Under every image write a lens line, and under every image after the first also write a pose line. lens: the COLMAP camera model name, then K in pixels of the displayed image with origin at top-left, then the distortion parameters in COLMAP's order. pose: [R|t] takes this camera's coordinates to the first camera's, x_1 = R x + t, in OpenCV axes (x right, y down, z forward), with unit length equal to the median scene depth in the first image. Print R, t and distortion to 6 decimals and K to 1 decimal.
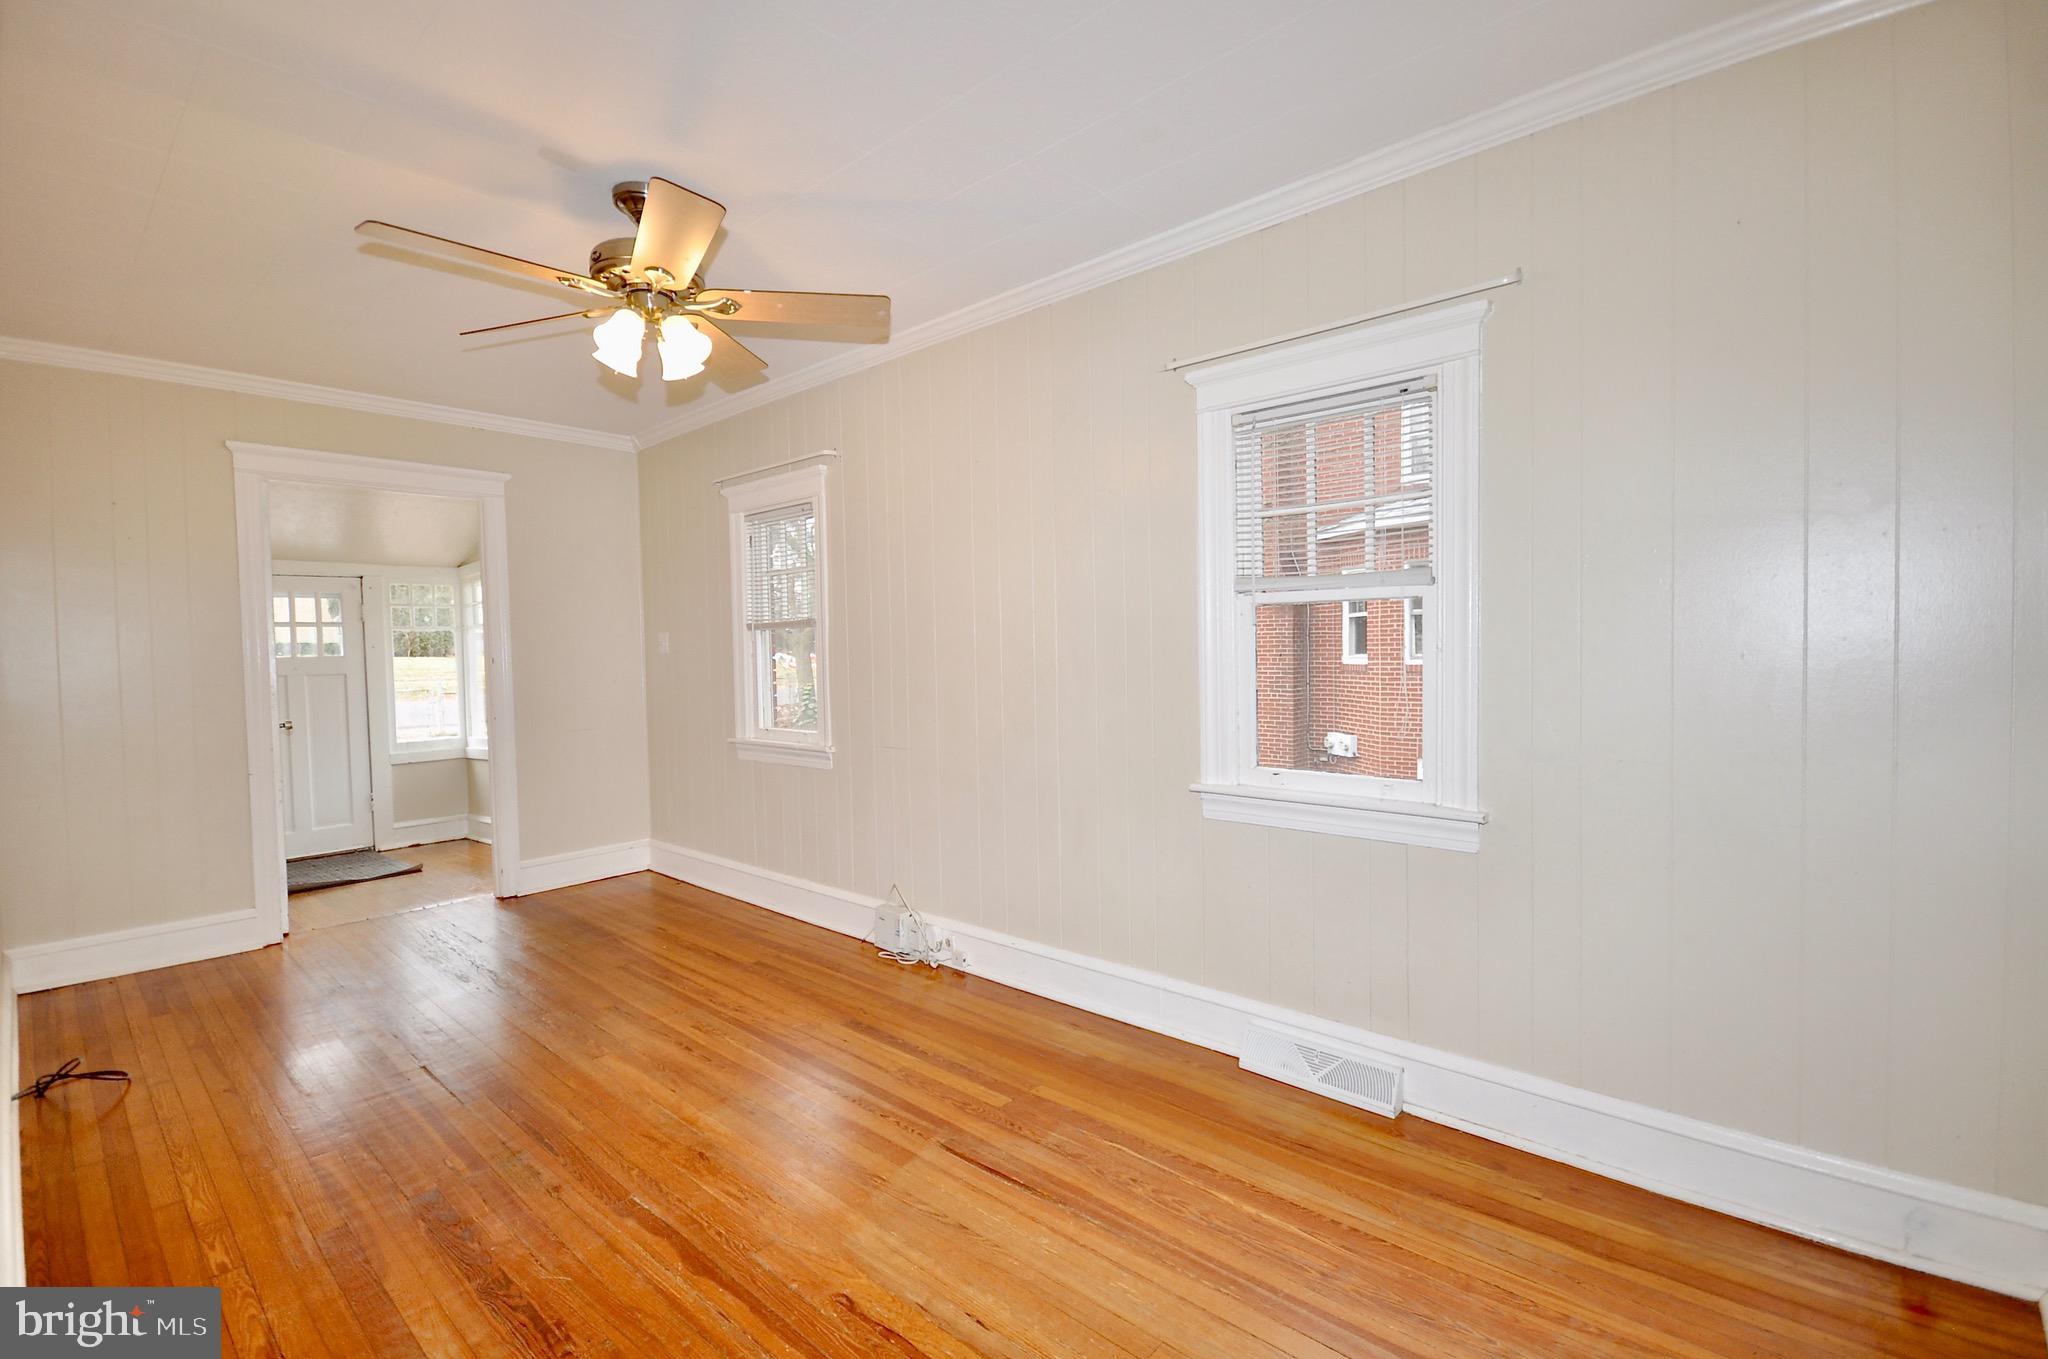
lens RADIAL K [[911.3, 0, 1020.8], [0, 911.3, 682.3], [0, 0, 1]] dist [0.000636, -0.000326]
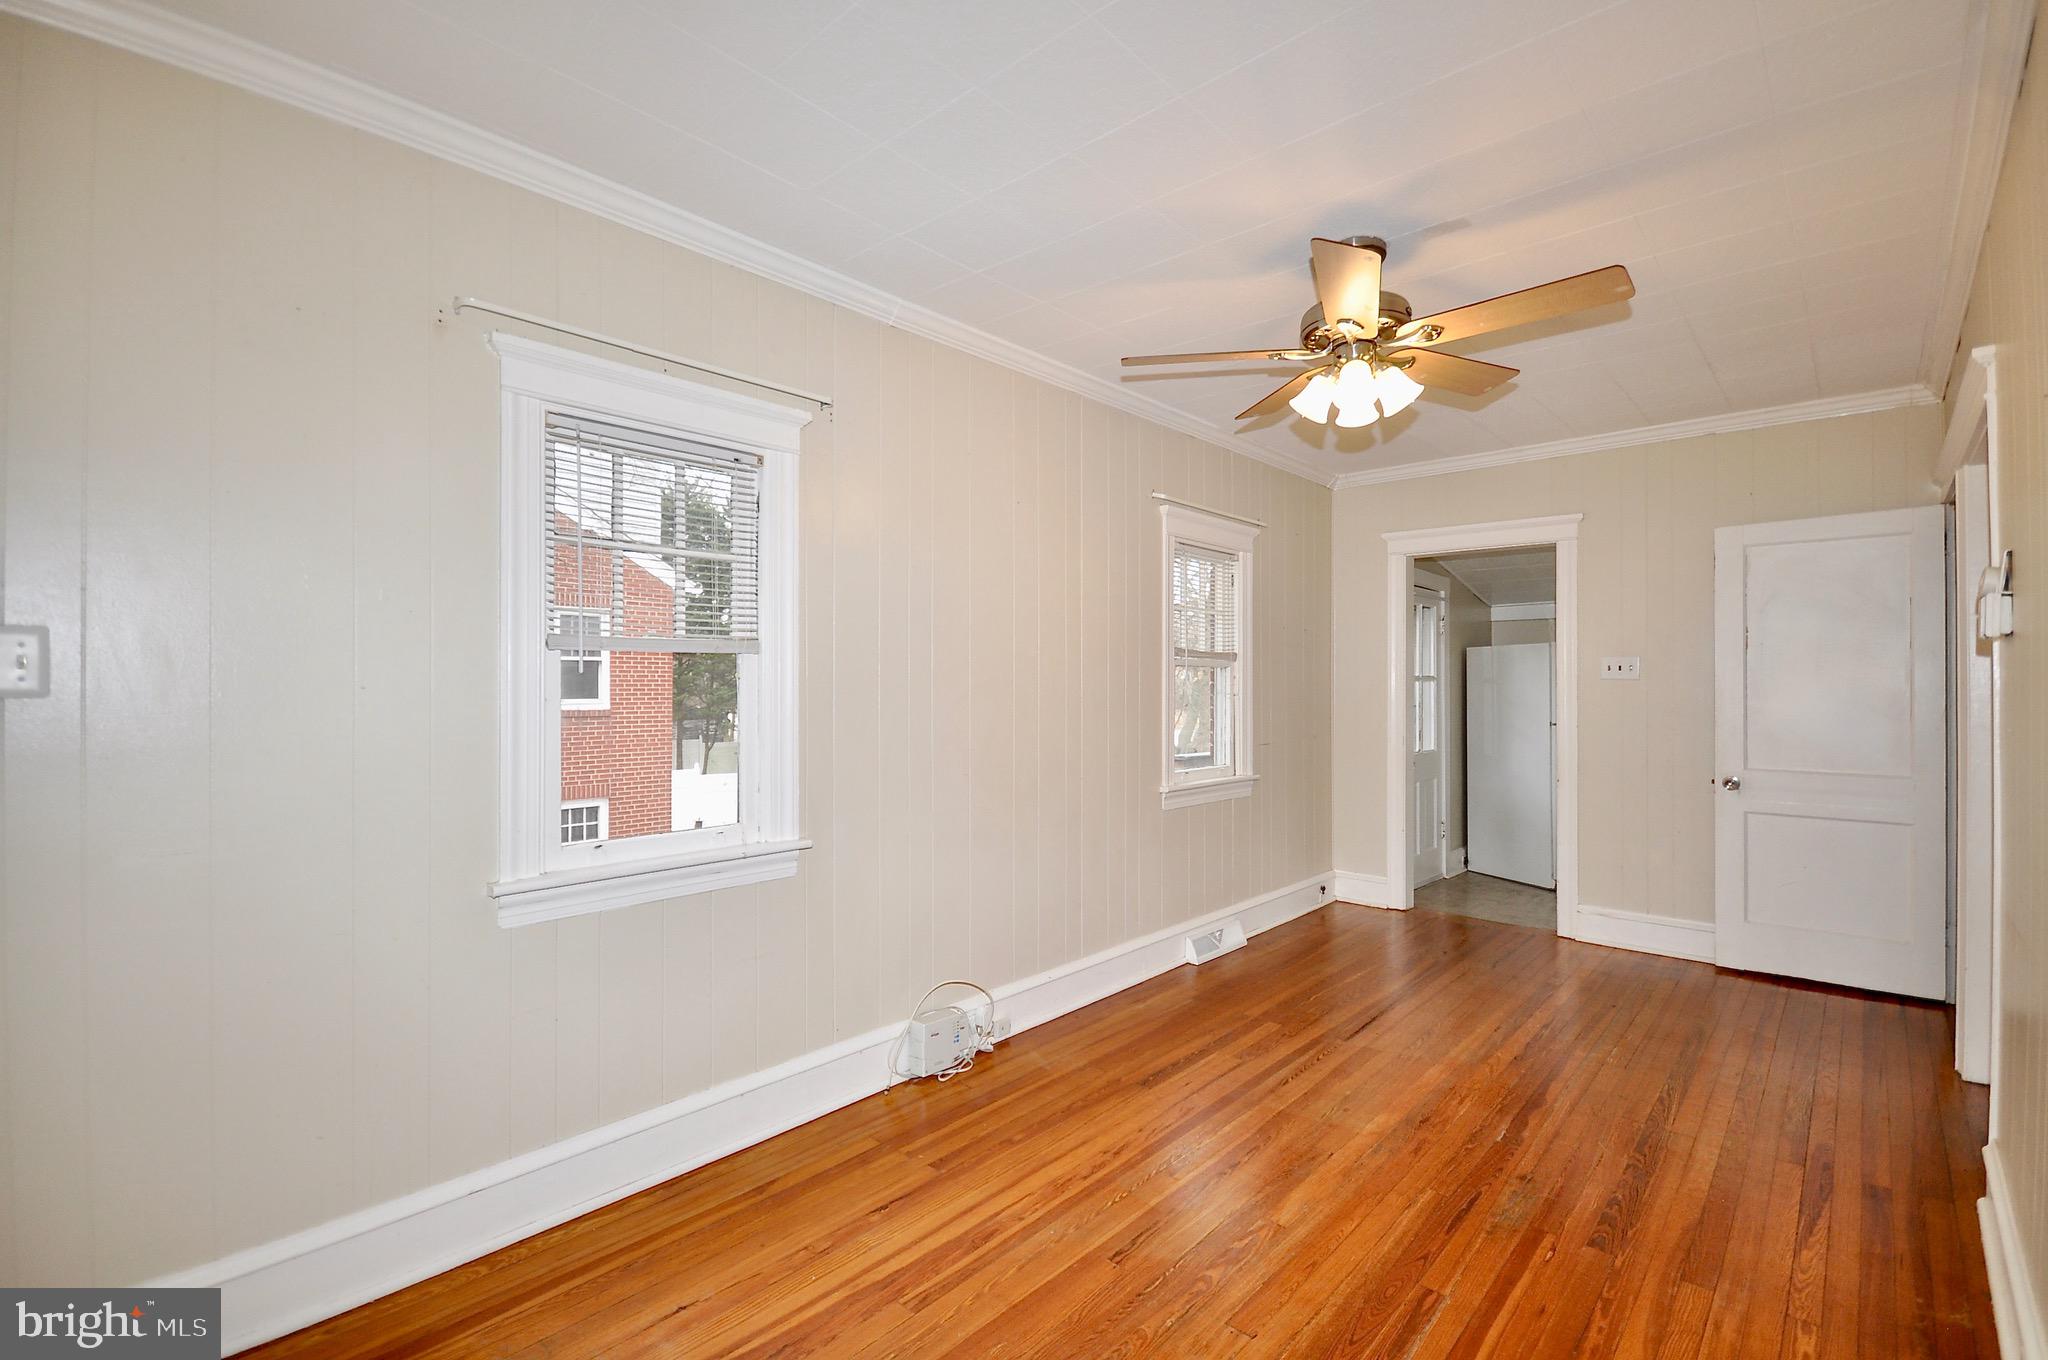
lens RADIAL K [[911.3, 0, 1020.8], [0, 911.3, 682.8], [0, 0, 1]] dist [0.000636, -0.000326]
pose [[0.016784, 0.014765, 0.999750, -1.280836], [0.038516, 0.999139, -0.015402, -0.038632], [-0.999117, 0.038765, 0.016201, 1.229471]]
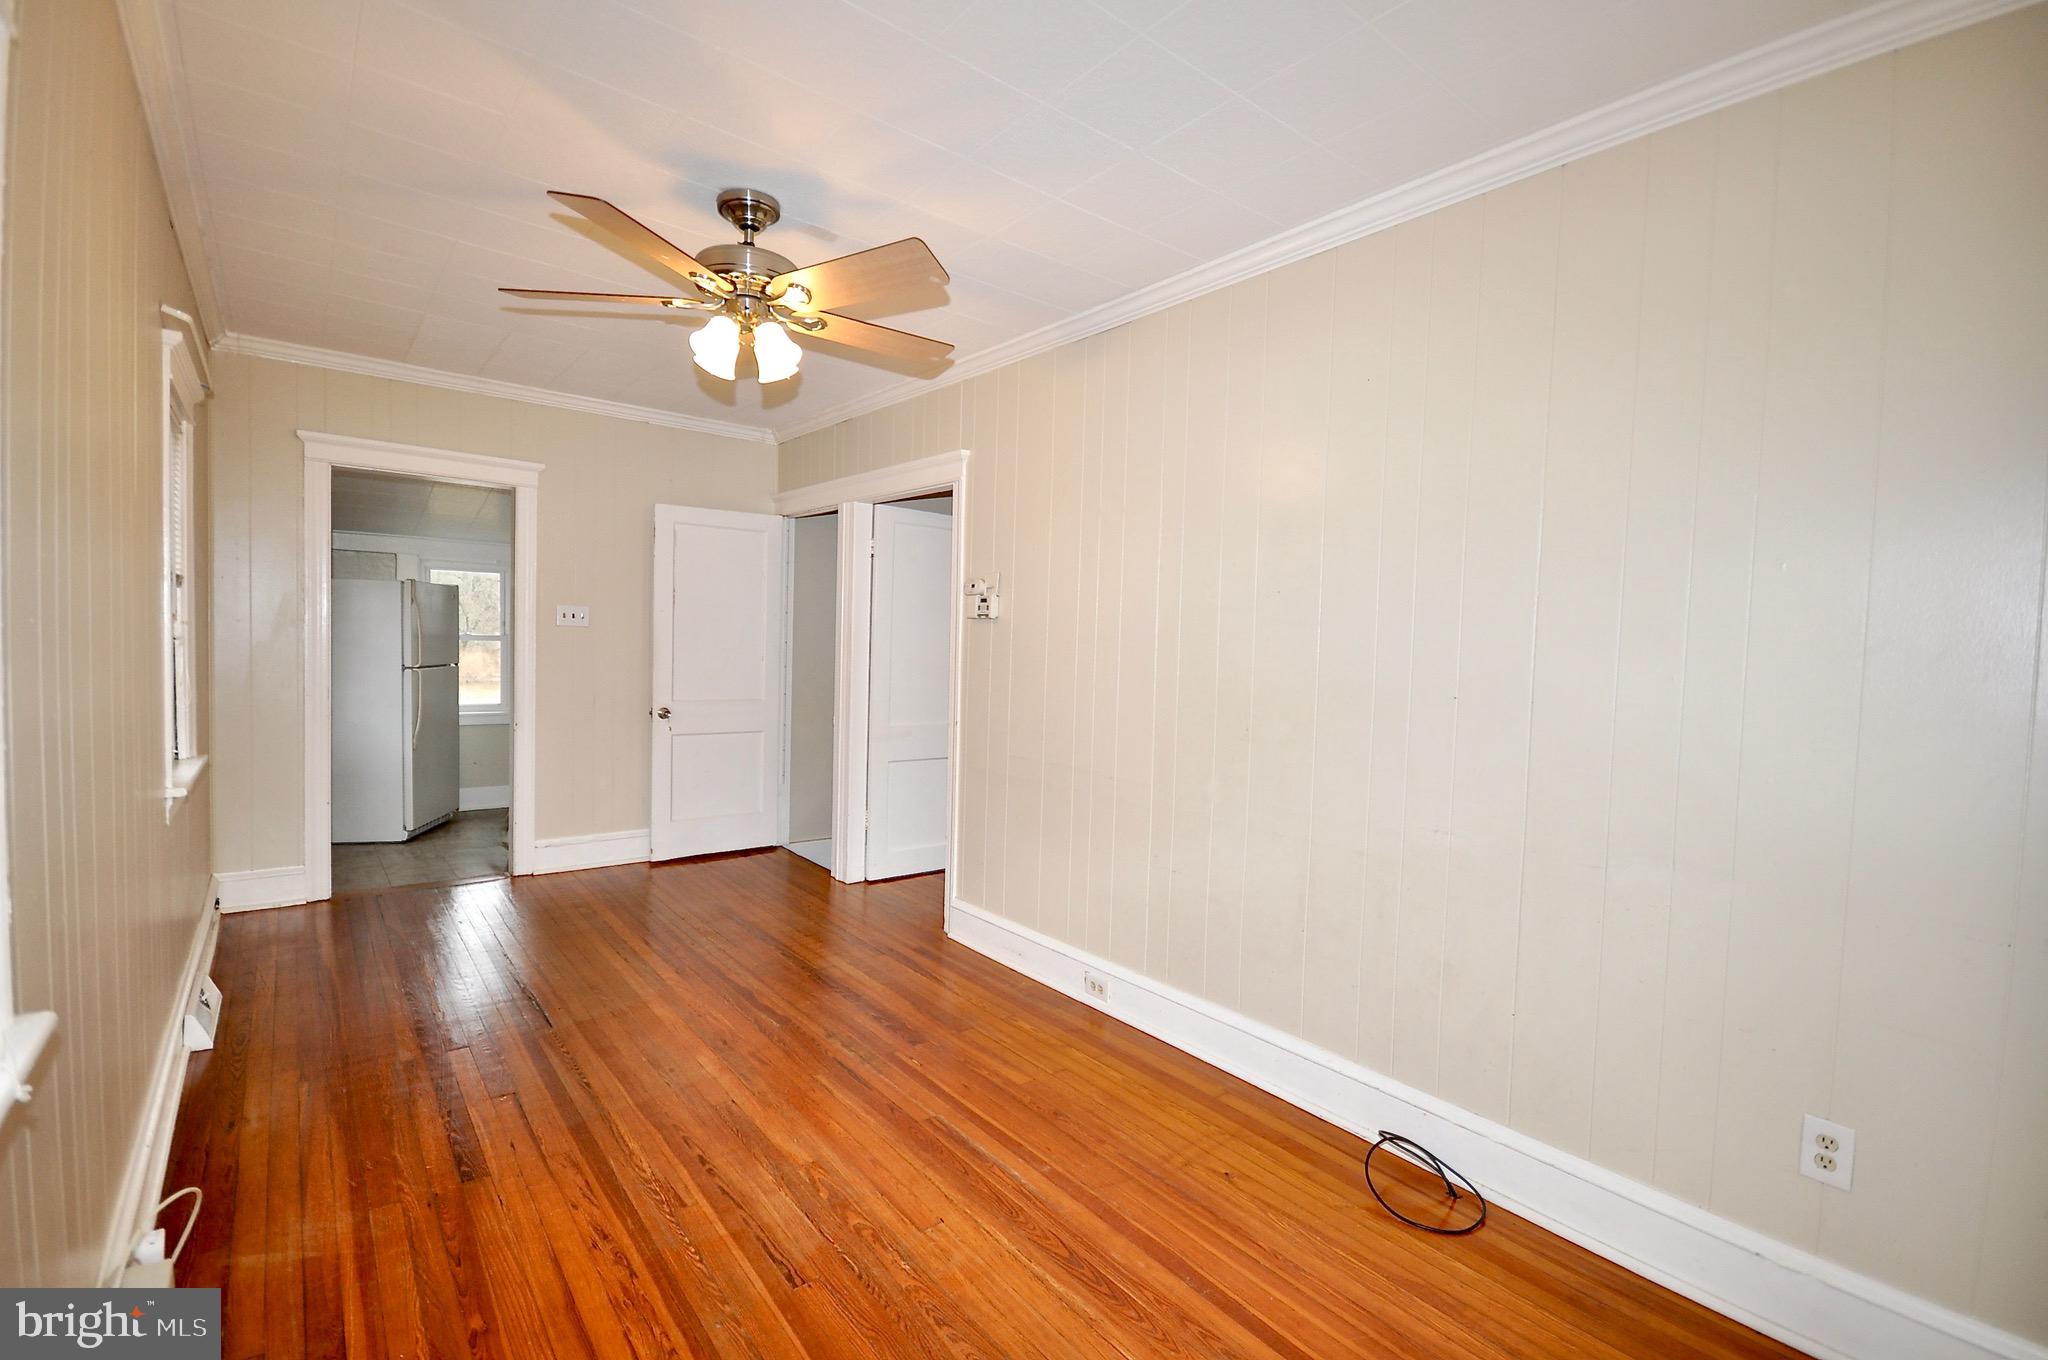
lens RADIAL K [[911.3, 0, 1020.8], [0, 911.3, 682.8], [0, 0, 1]] dist [0.000636, -0.000326]
pose [[-0.986414, -0.023948, 0.162522, -0.791456], [-0.010366, 0.996420, 0.083908, -0.077046], [-0.163950, 0.081083, -0.983131, 1.781650]]
